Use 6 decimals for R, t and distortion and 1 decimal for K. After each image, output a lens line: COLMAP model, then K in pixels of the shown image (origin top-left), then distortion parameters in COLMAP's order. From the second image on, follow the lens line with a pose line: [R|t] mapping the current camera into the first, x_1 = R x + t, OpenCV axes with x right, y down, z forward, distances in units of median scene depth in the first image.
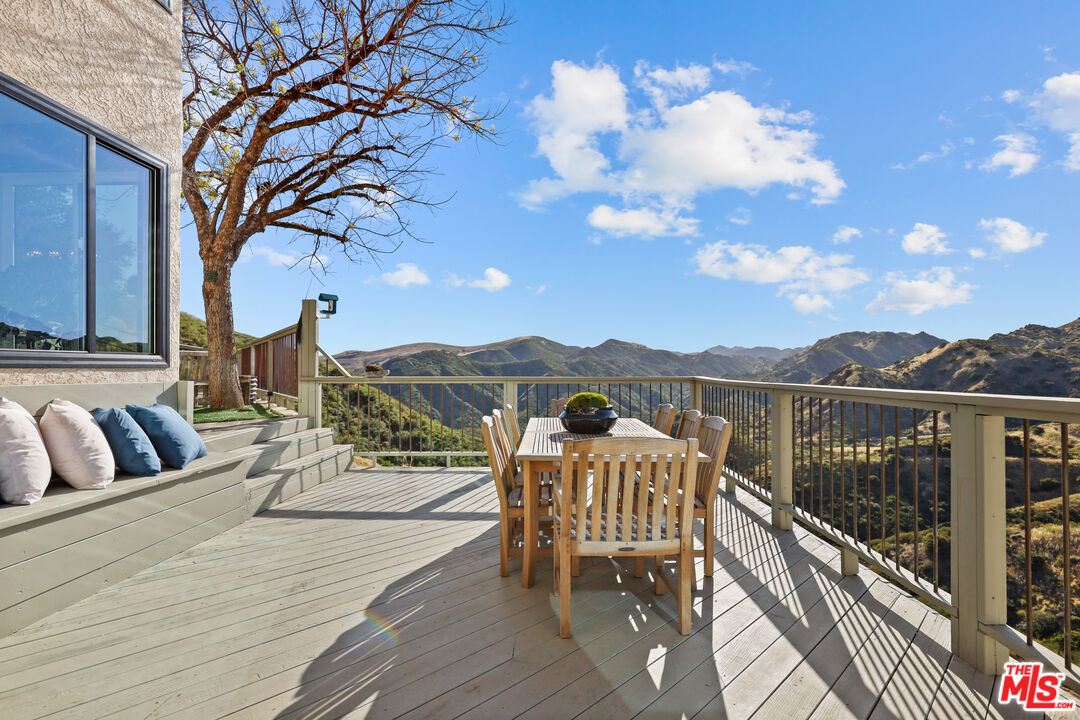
lens RADIAL K [[484.8, 0, 540.0], [0, 484.8, 360.0], [0, 0, 1]] dist [0.000397, 0.000140]
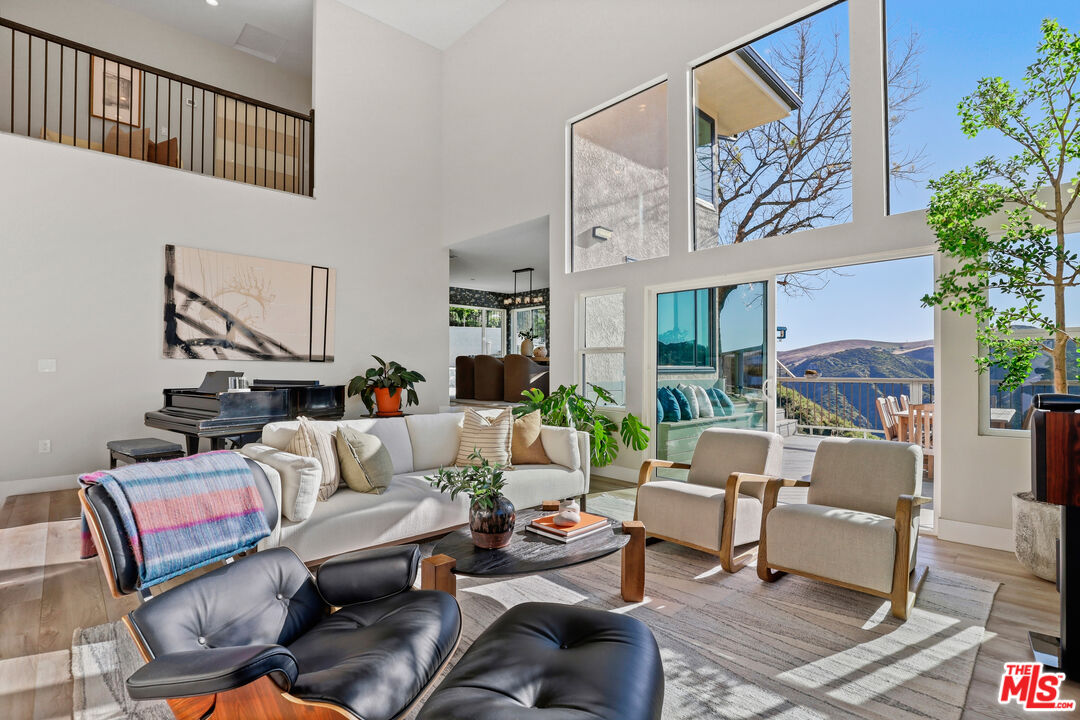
lens RADIAL K [[529.9, 0, 540.0], [0, 529.9, 360.0], [0, 0, 1]] dist [-0.002433, -0.000315]
pose [[0.723297, -0.006768, -0.690504, 0.025851], [0.008373, 0.999964, -0.001030, -0.003369], [0.690487, -0.005037, 0.723328, -0.105644]]
